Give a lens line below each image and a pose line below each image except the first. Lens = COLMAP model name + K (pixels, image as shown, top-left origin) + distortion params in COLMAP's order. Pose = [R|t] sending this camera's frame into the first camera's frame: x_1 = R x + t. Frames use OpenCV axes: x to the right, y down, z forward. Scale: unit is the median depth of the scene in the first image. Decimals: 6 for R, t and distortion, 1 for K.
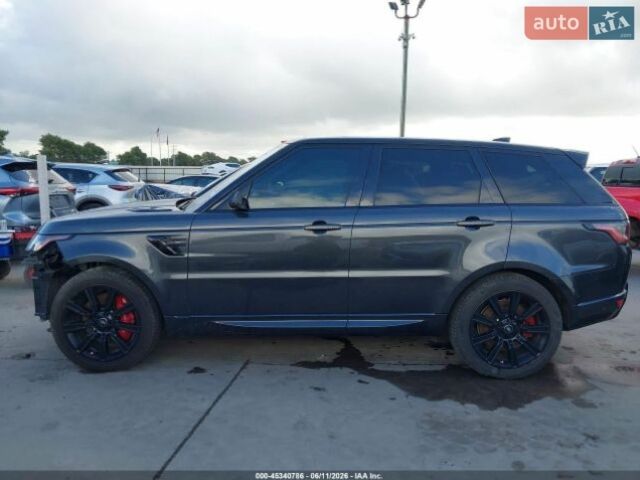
lens RADIAL K [[528.8, 0, 317.2], [0, 528.8, 241.0], [0, 0, 1]] dist [-0.012519, -0.001064]
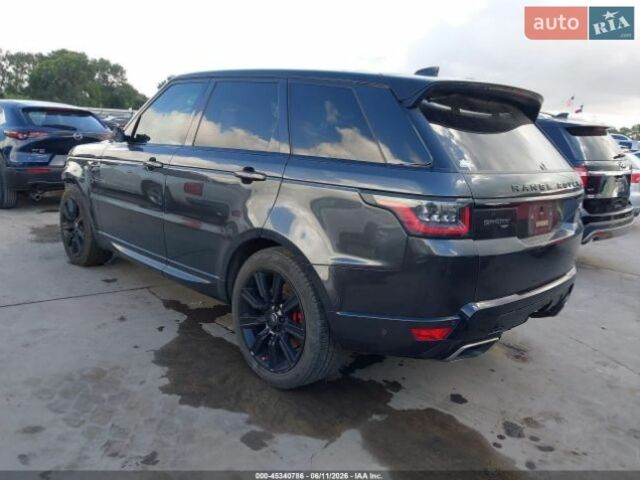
lens RADIAL K [[528.8, 0, 317.5], [0, 528.8, 239.3], [0, 0, 1]] dist [-0.012519, -0.001064]
pose [[0.708856, 0.178676, -0.682348, 0.977683], [-0.143837, 0.983674, 0.108154, -0.042079], [0.690532, 0.021481, 0.722983, 0.527058]]
